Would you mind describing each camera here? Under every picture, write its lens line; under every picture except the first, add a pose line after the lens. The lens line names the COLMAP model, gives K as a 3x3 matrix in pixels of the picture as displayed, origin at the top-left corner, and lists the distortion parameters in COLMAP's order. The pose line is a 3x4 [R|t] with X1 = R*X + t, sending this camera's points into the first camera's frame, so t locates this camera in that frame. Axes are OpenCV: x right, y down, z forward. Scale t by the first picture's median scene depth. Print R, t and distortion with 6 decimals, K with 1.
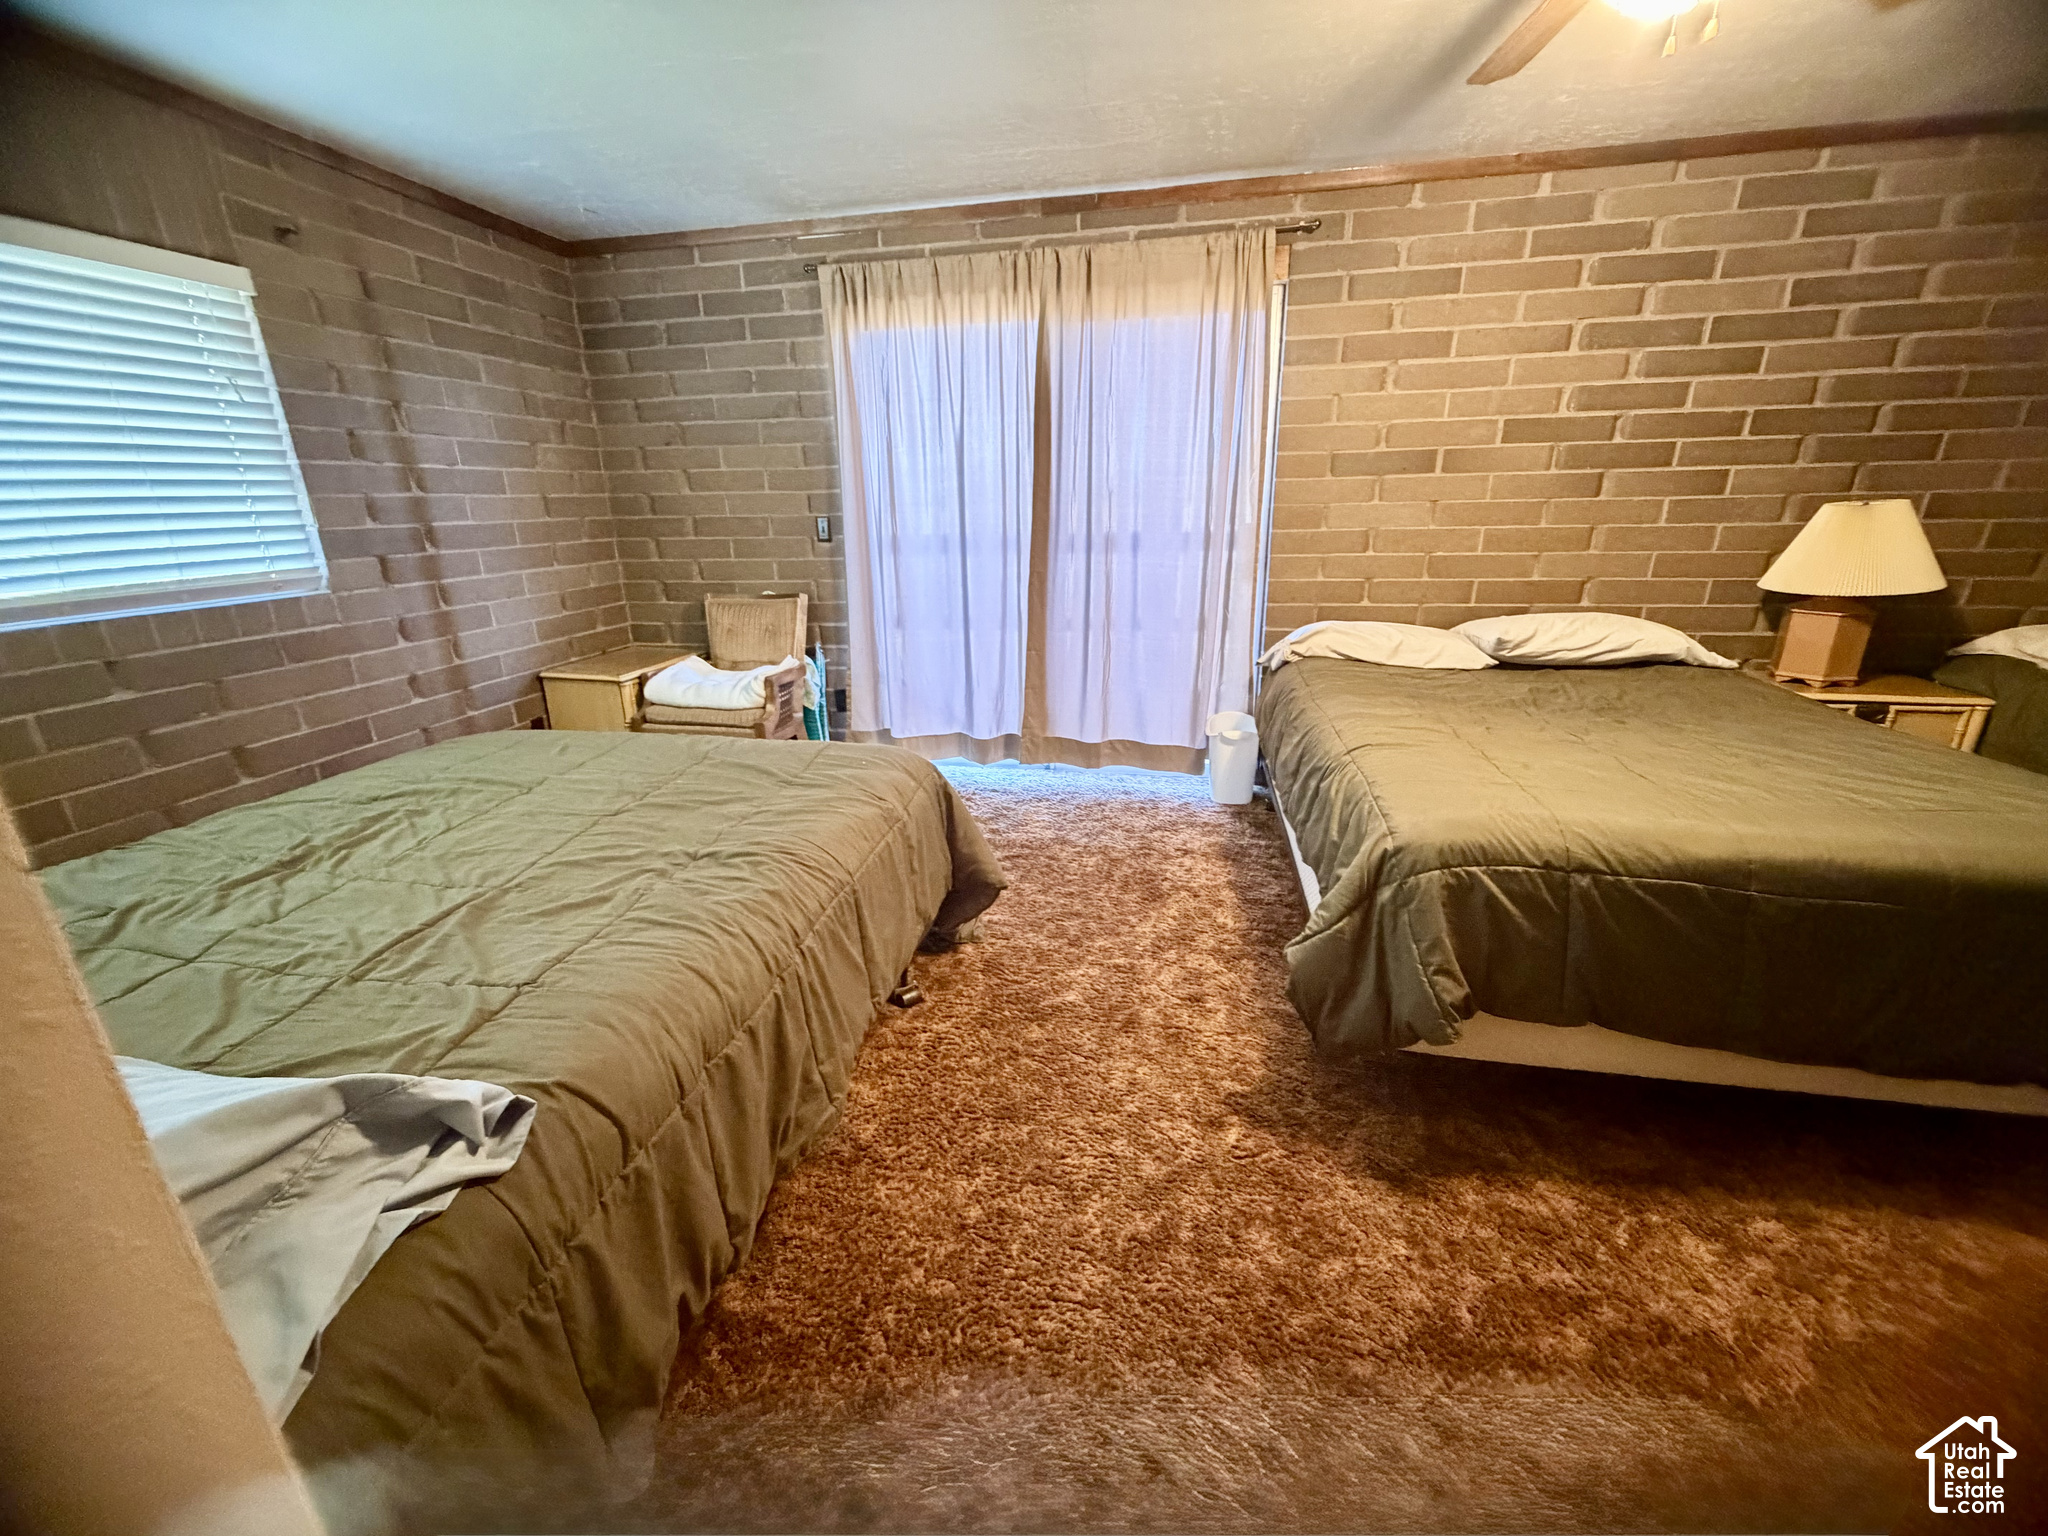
lens RADIAL K [[816.9, 0, 1018.7], [0, 816.9, 766.6], [0, 0, 1]] dist [0.002491, -0.000140]
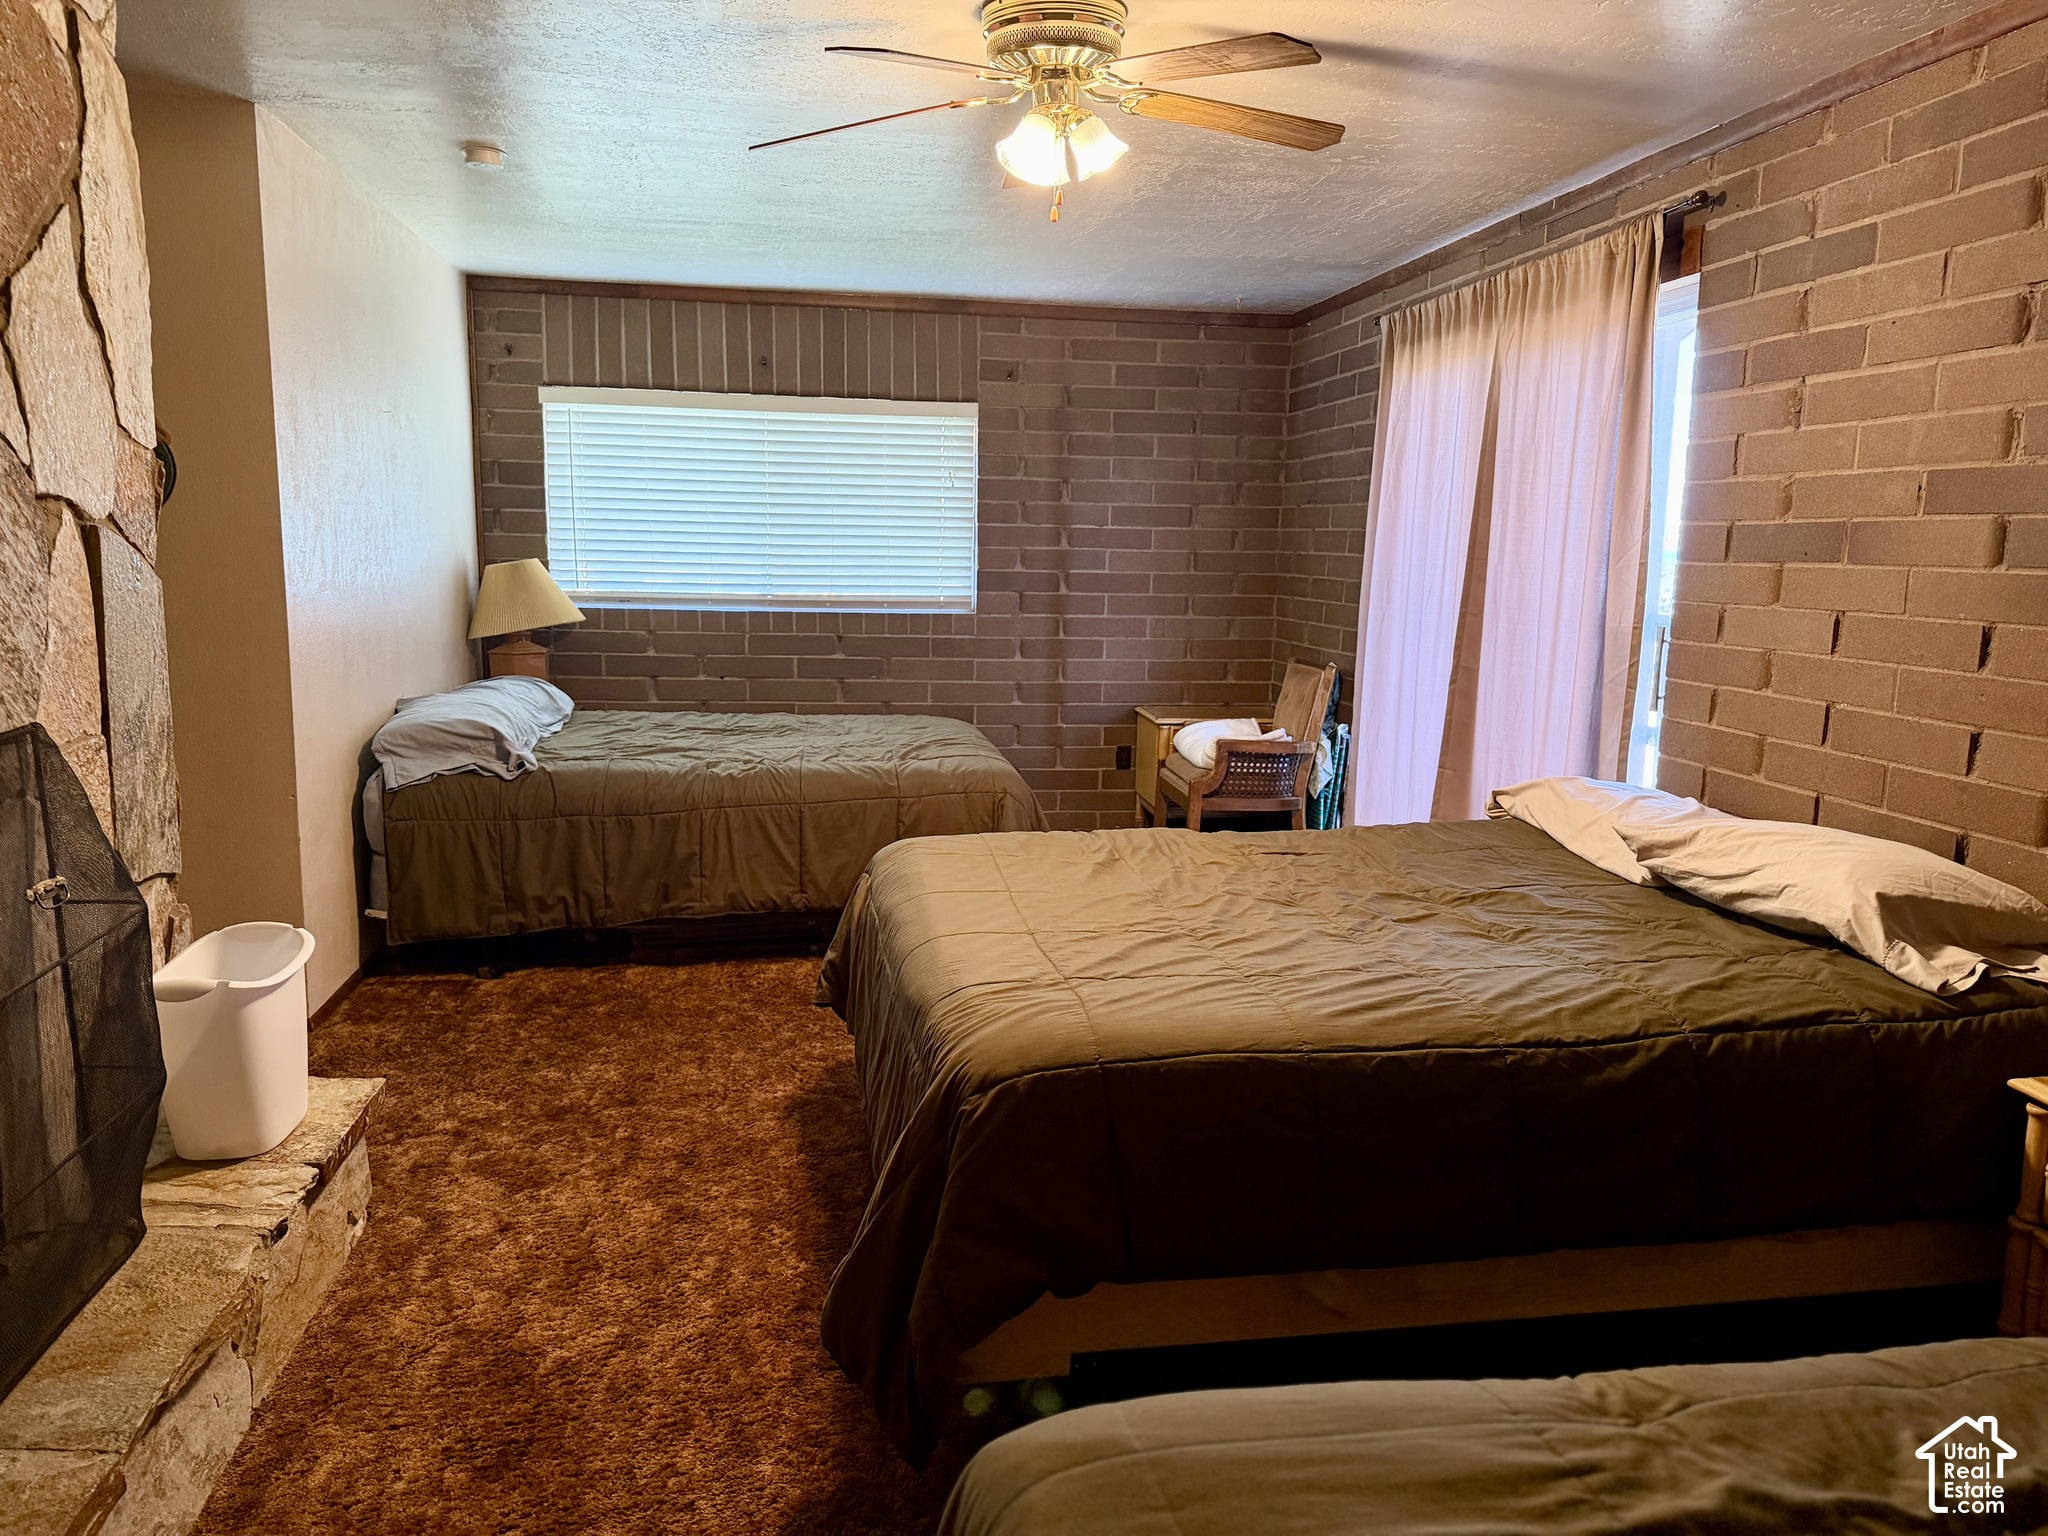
lens RADIAL K [[1436.0, 0, 1032.2], [0, 1436.0, 781.3], [0, 0, 1]] dist [0.036089, -0.041271]
pose [[0.350228, 0.179838, -0.919238, 1.639784], [-0.316714, 0.946328, 0.064470, -0.143485], [0.881495, 0.268556, 0.388387, 0.232071]]
